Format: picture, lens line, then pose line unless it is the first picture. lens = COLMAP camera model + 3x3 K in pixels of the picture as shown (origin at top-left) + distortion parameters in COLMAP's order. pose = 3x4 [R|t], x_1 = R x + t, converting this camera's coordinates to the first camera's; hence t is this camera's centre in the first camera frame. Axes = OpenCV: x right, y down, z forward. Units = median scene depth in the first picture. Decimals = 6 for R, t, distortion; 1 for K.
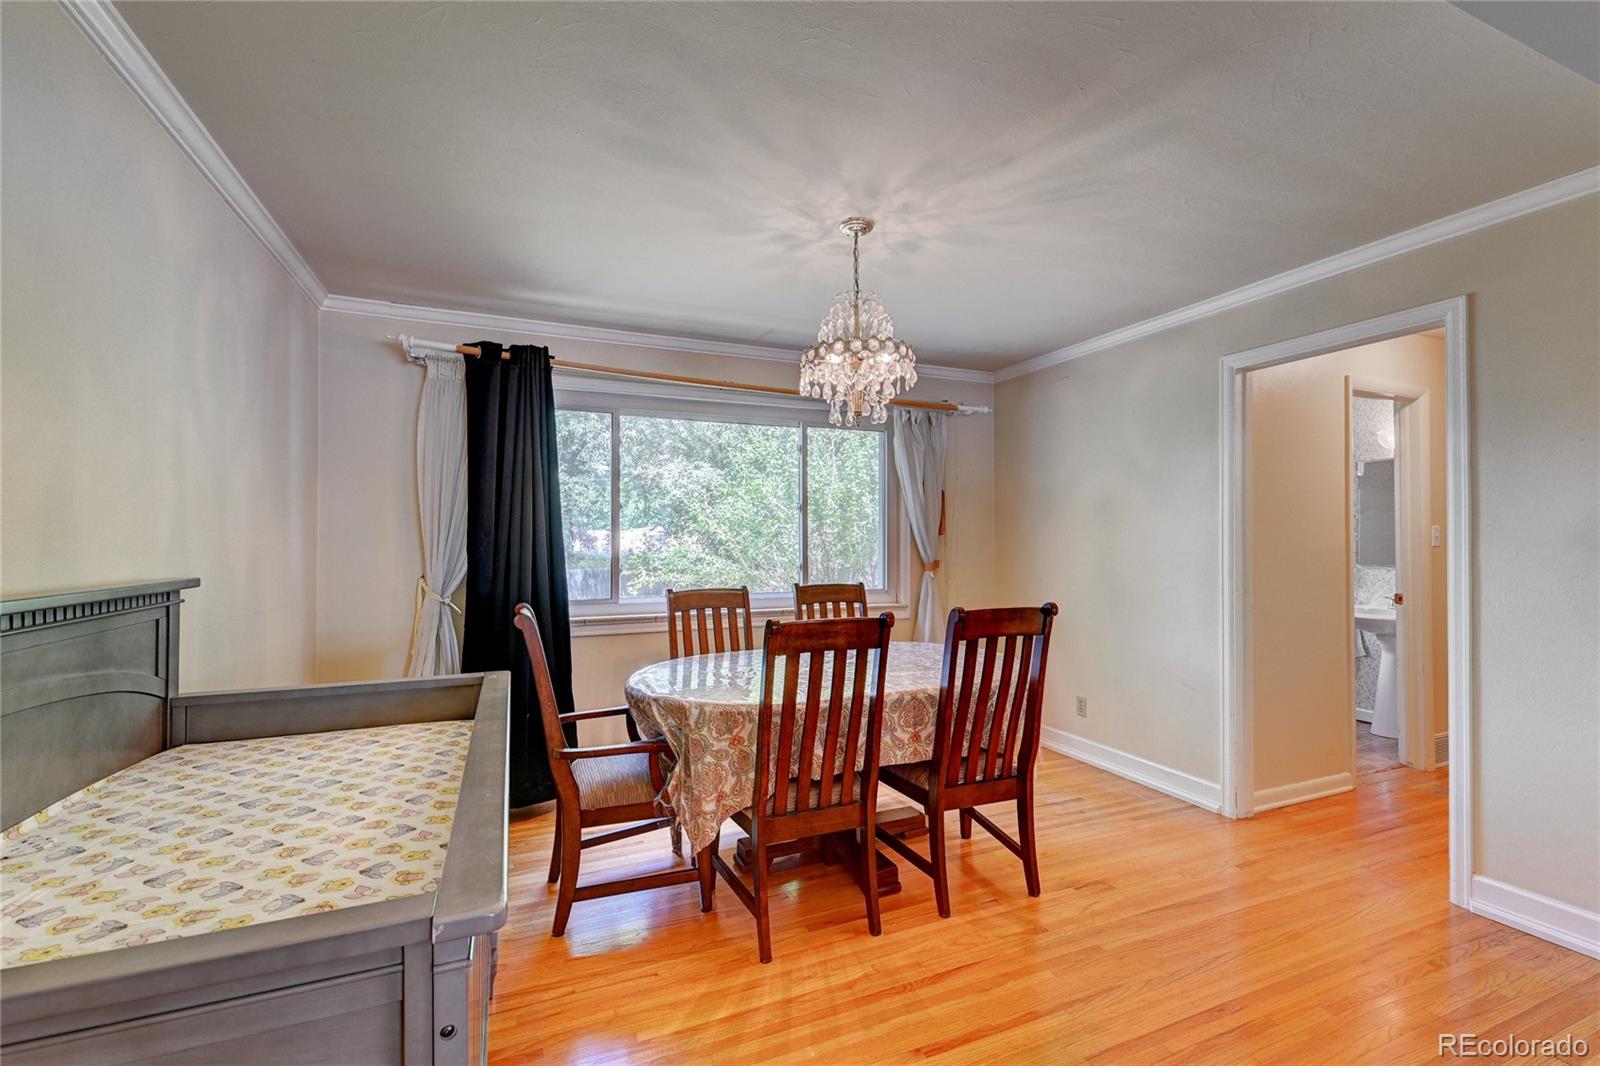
lens RADIAL K [[681.8, 0, 800.4], [0, 681.8, 534.1], [0, 0, 1]] dist [0.016879, -0.009802]
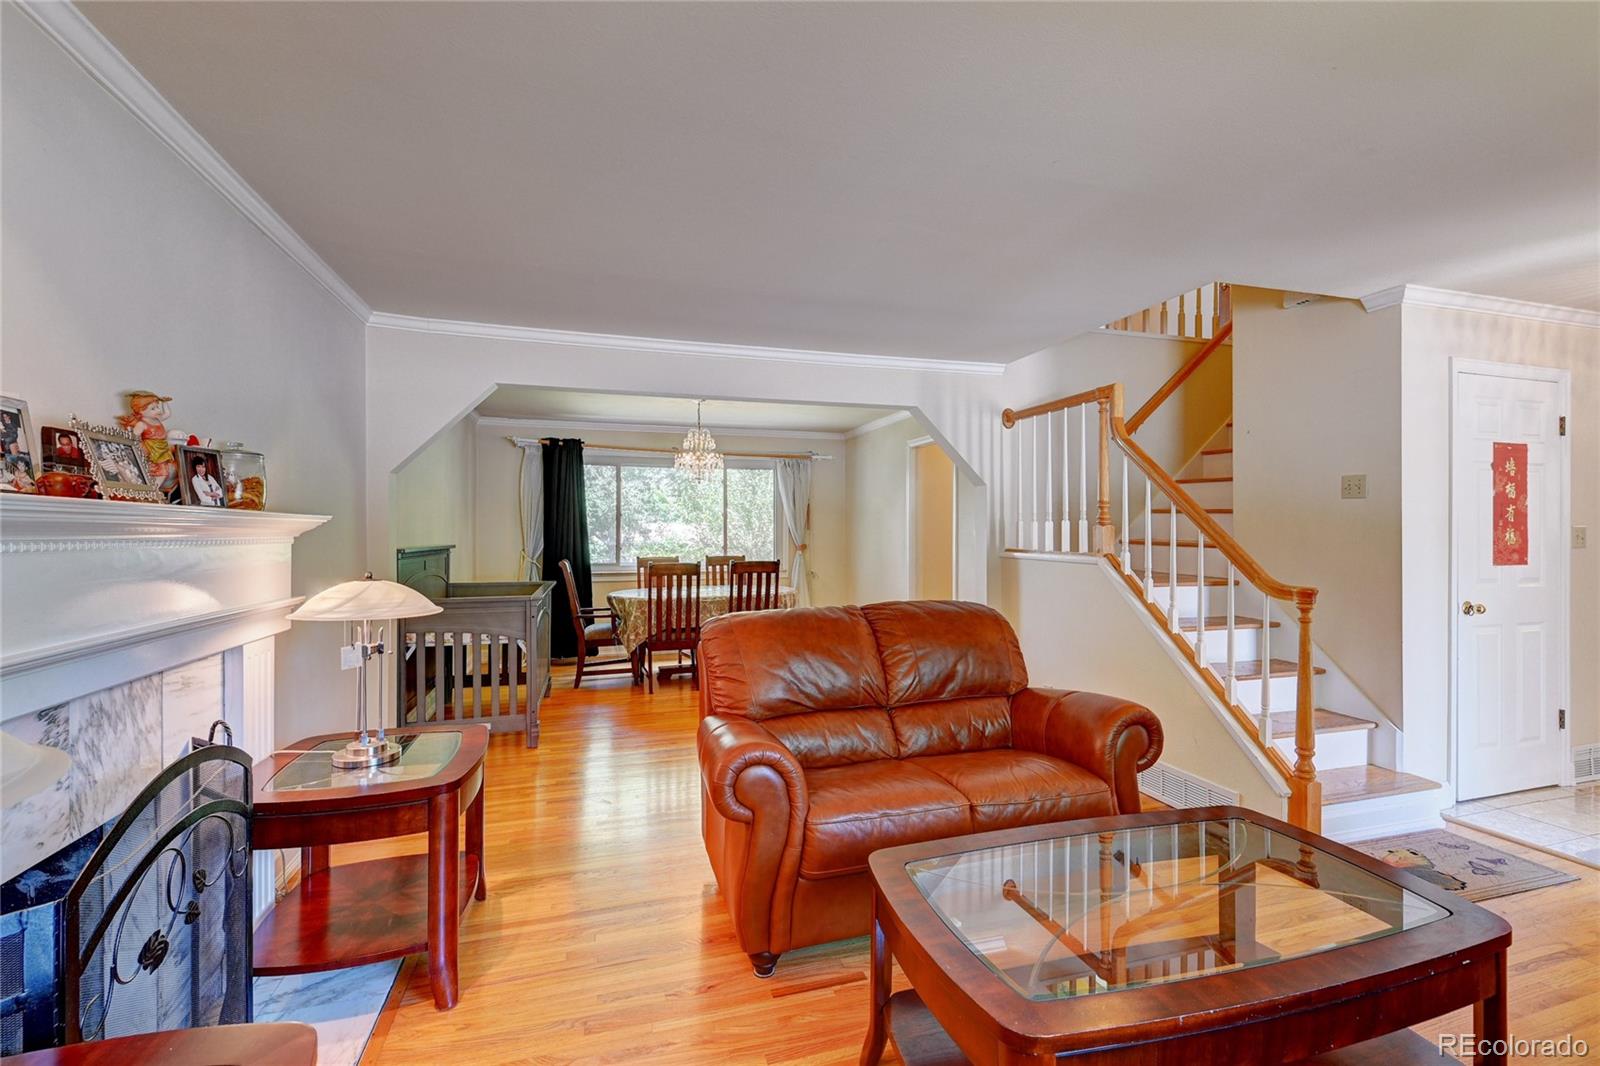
lens RADIAL K [[682.8, 0, 797.6], [0, 682.8, 531.0], [0, 0, 1]] dist [0.018446, -0.009875]
pose [[0.994216, 0.001572, -0.107392, 0.516072], [-0.000917, 0.999981, 0.006148, -0.008346], [0.107399, -0.006014, 0.994198, -1.007128]]
